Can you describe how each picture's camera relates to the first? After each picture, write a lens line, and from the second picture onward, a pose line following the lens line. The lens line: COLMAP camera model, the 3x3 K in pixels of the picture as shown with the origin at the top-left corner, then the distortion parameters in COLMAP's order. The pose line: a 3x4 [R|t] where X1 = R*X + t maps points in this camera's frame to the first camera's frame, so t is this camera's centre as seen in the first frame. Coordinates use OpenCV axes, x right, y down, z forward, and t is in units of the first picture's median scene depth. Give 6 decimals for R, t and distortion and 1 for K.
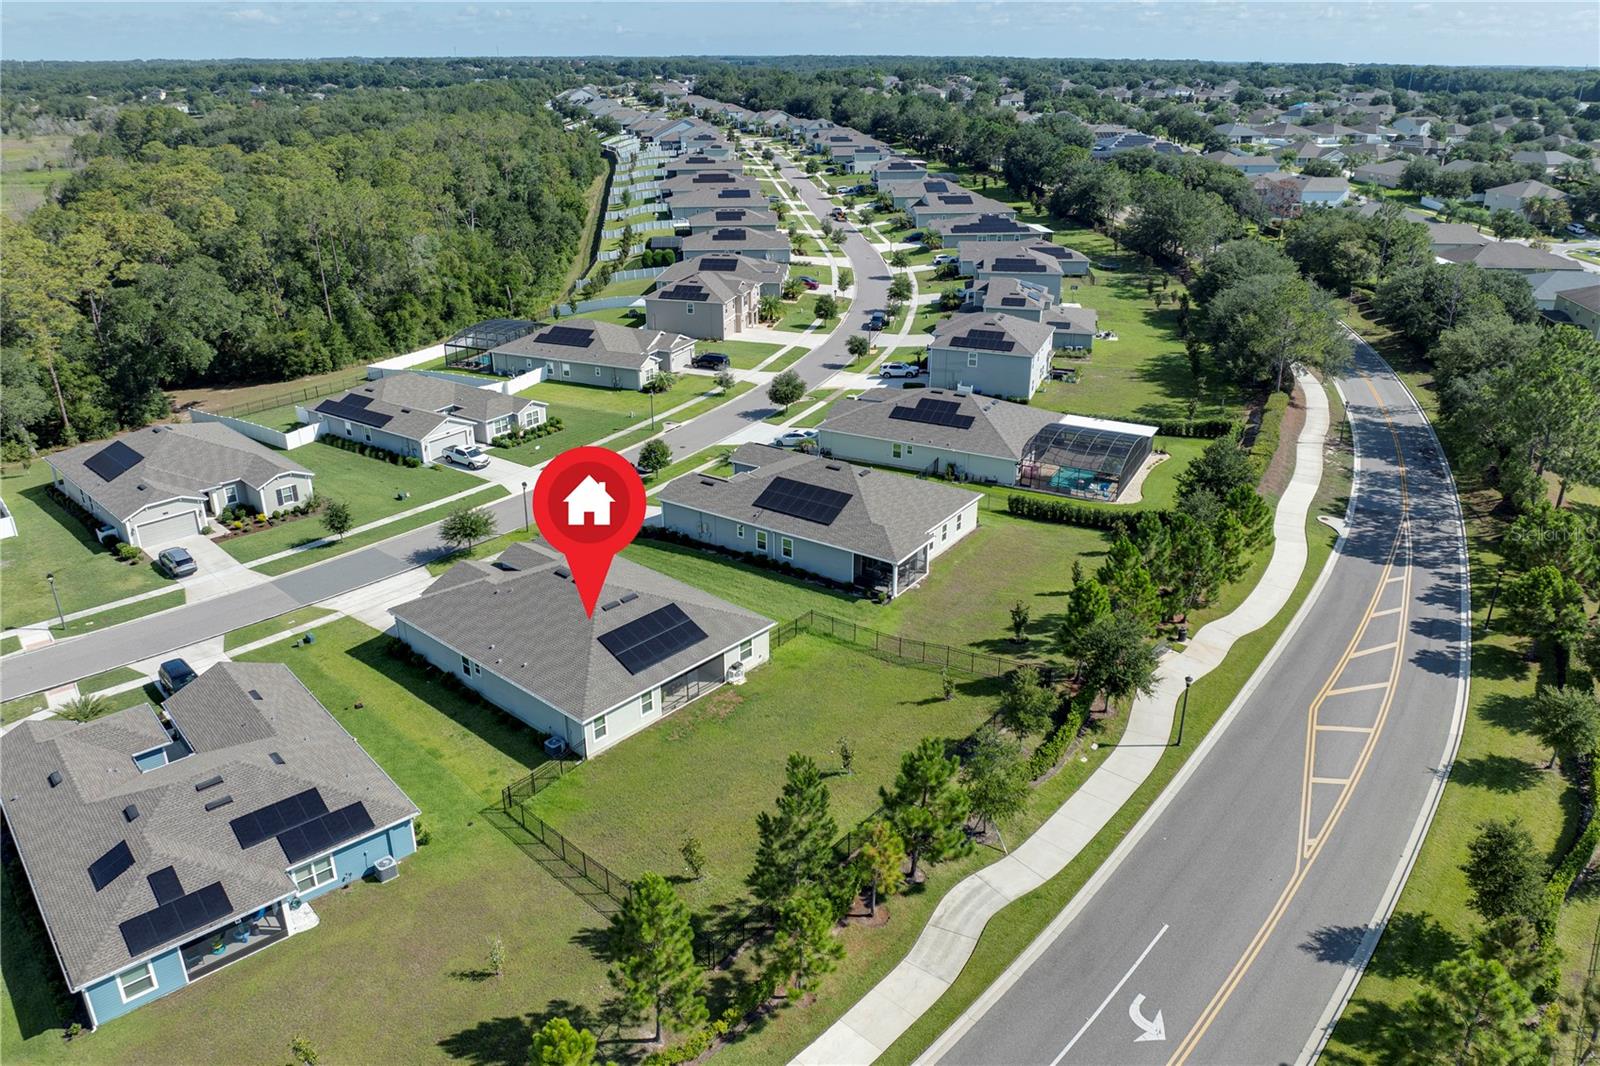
lens RADIAL K [[1124.9, 0, 802.7], [0, 1124.9, 504.5], [0, 0, 1]] dist [-0.035131, -0.002536]
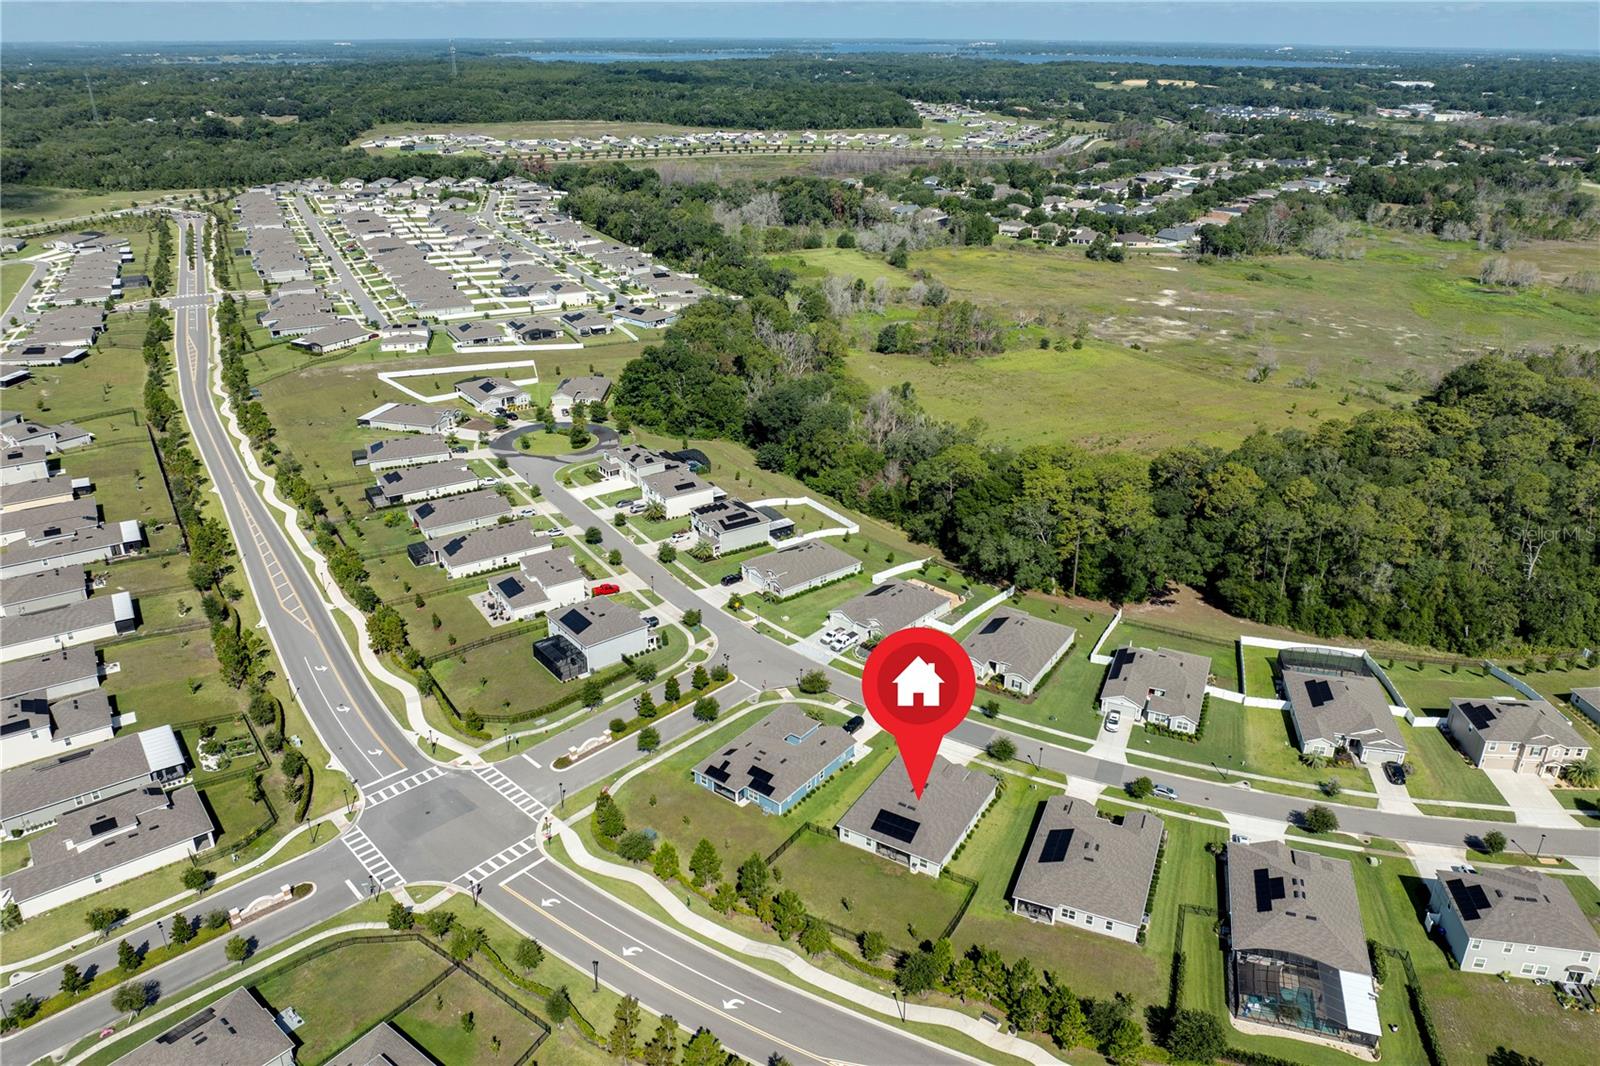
lens RADIAL K [[1124.9, 0, 803.7], [0, 1124.9, 521.0], [0, 0, 1]] dist [-0.035131, -0.002536]
pose [[0.181815, 0.398166, -0.899115, 1.531021], [-0.371714, 0.874338, 0.312028, -0.996887], [0.910369, 0.277482, 0.306971, -0.035603]]
